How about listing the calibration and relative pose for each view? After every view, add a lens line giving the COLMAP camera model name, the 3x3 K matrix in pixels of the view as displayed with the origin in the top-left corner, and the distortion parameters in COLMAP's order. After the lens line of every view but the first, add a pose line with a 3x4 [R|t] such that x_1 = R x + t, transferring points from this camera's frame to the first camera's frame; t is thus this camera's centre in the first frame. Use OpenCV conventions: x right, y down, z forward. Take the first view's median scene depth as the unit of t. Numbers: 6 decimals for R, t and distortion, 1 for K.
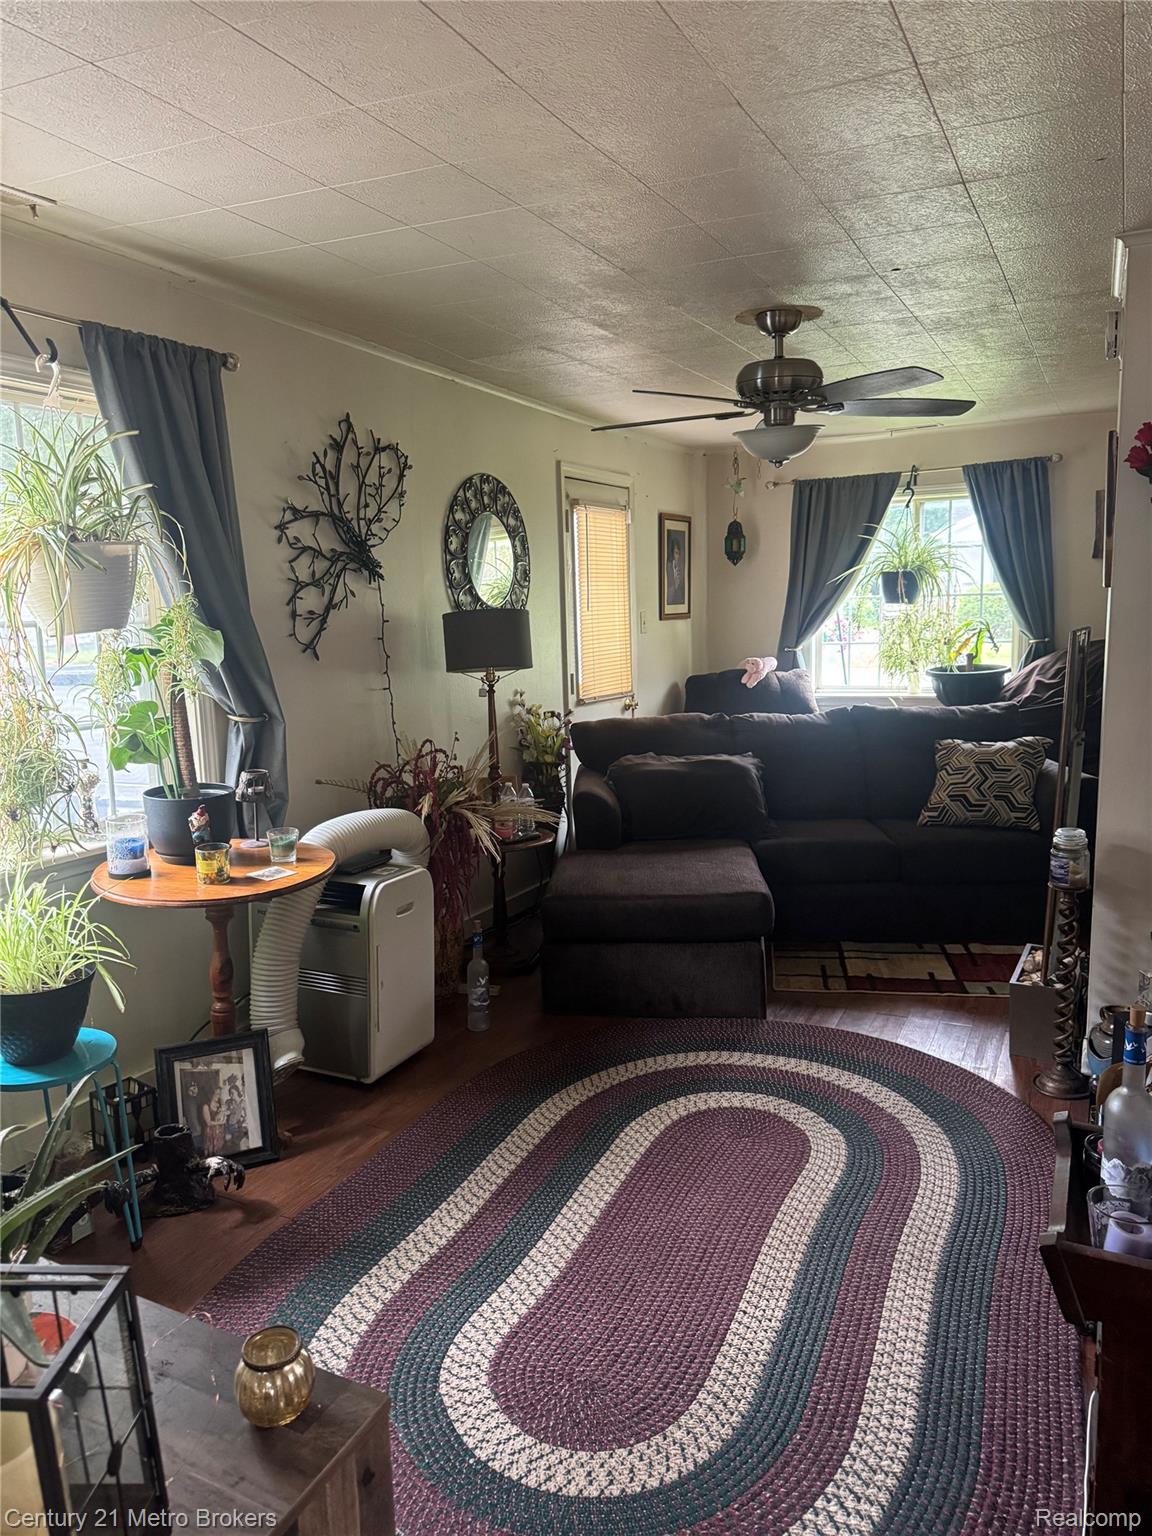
lens RADIAL K [[1056.6, 0, 576.0], [0, 1056.6, 768.0], [0, 0, 1]] dist [0.001748, 0.000226]
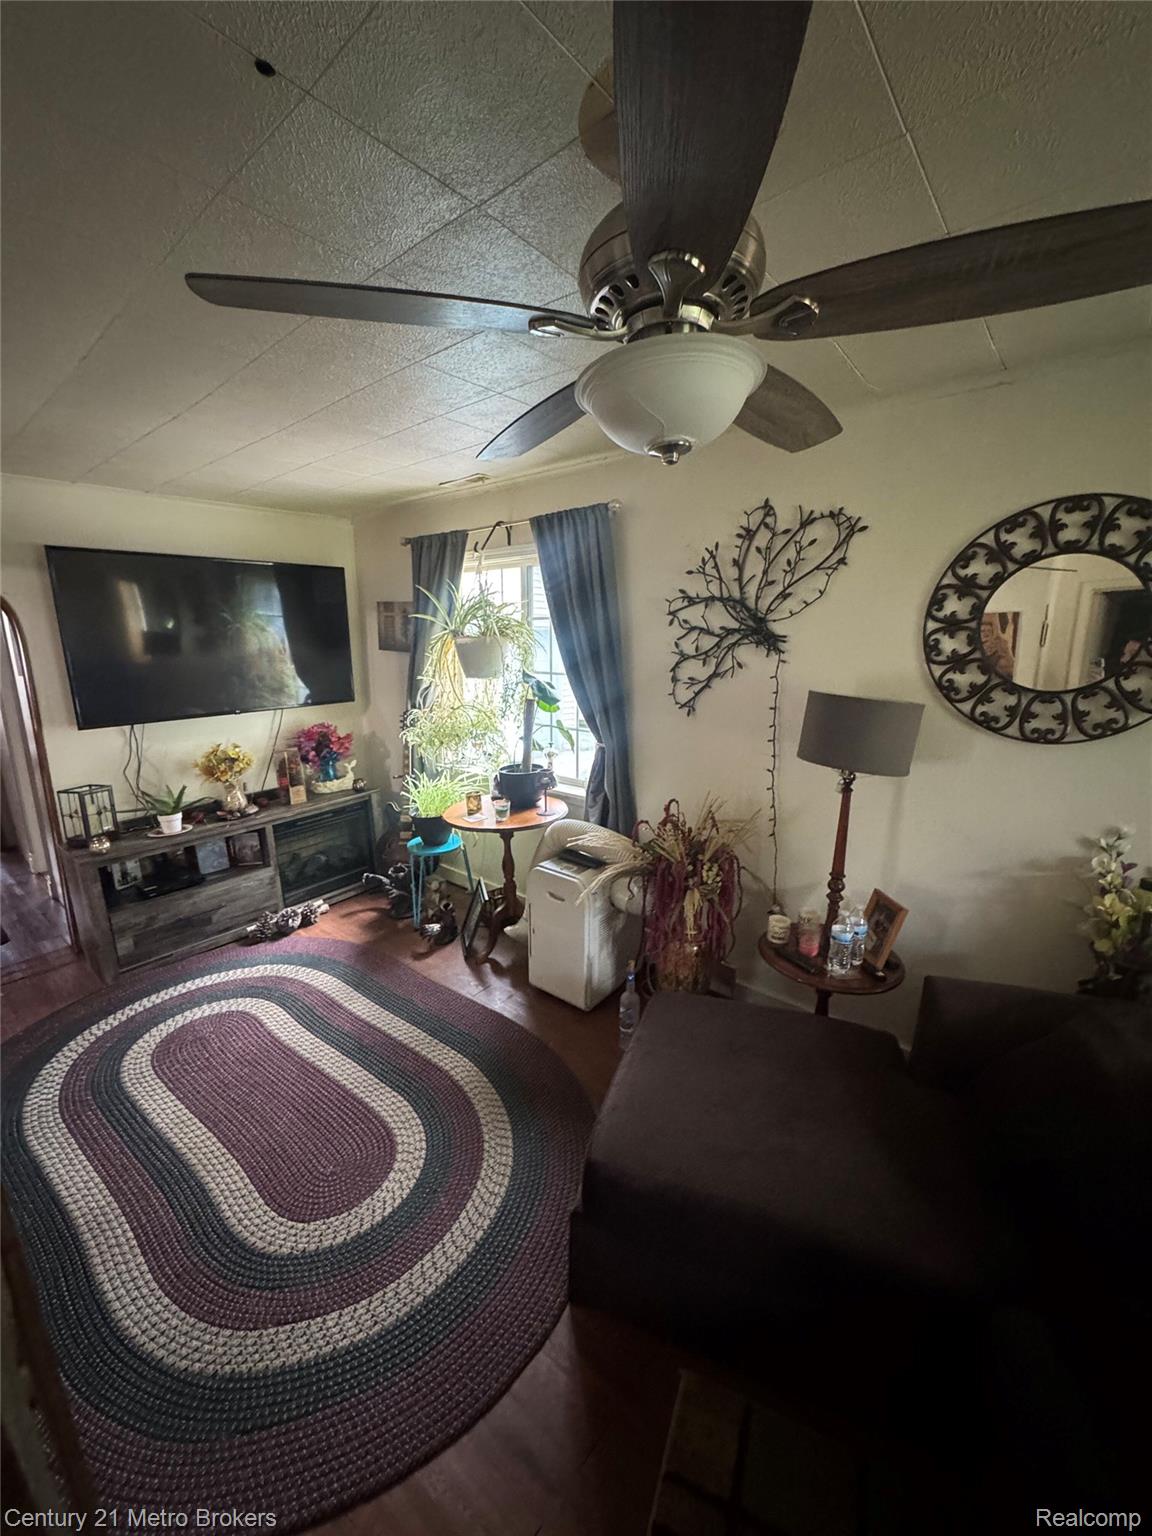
lens RADIAL K [[610.9, 0, 576.0], [0, 610.9, 768.0], [0, 0, 1]] dist [-0.002440, 0.000277]
pose [[-0.228735, 0.213119, -0.949874, 0.495871], [-0.148737, 0.956635, 0.250452, -0.205928], [0.962059, 0.198568, -0.187117, 1.015797]]
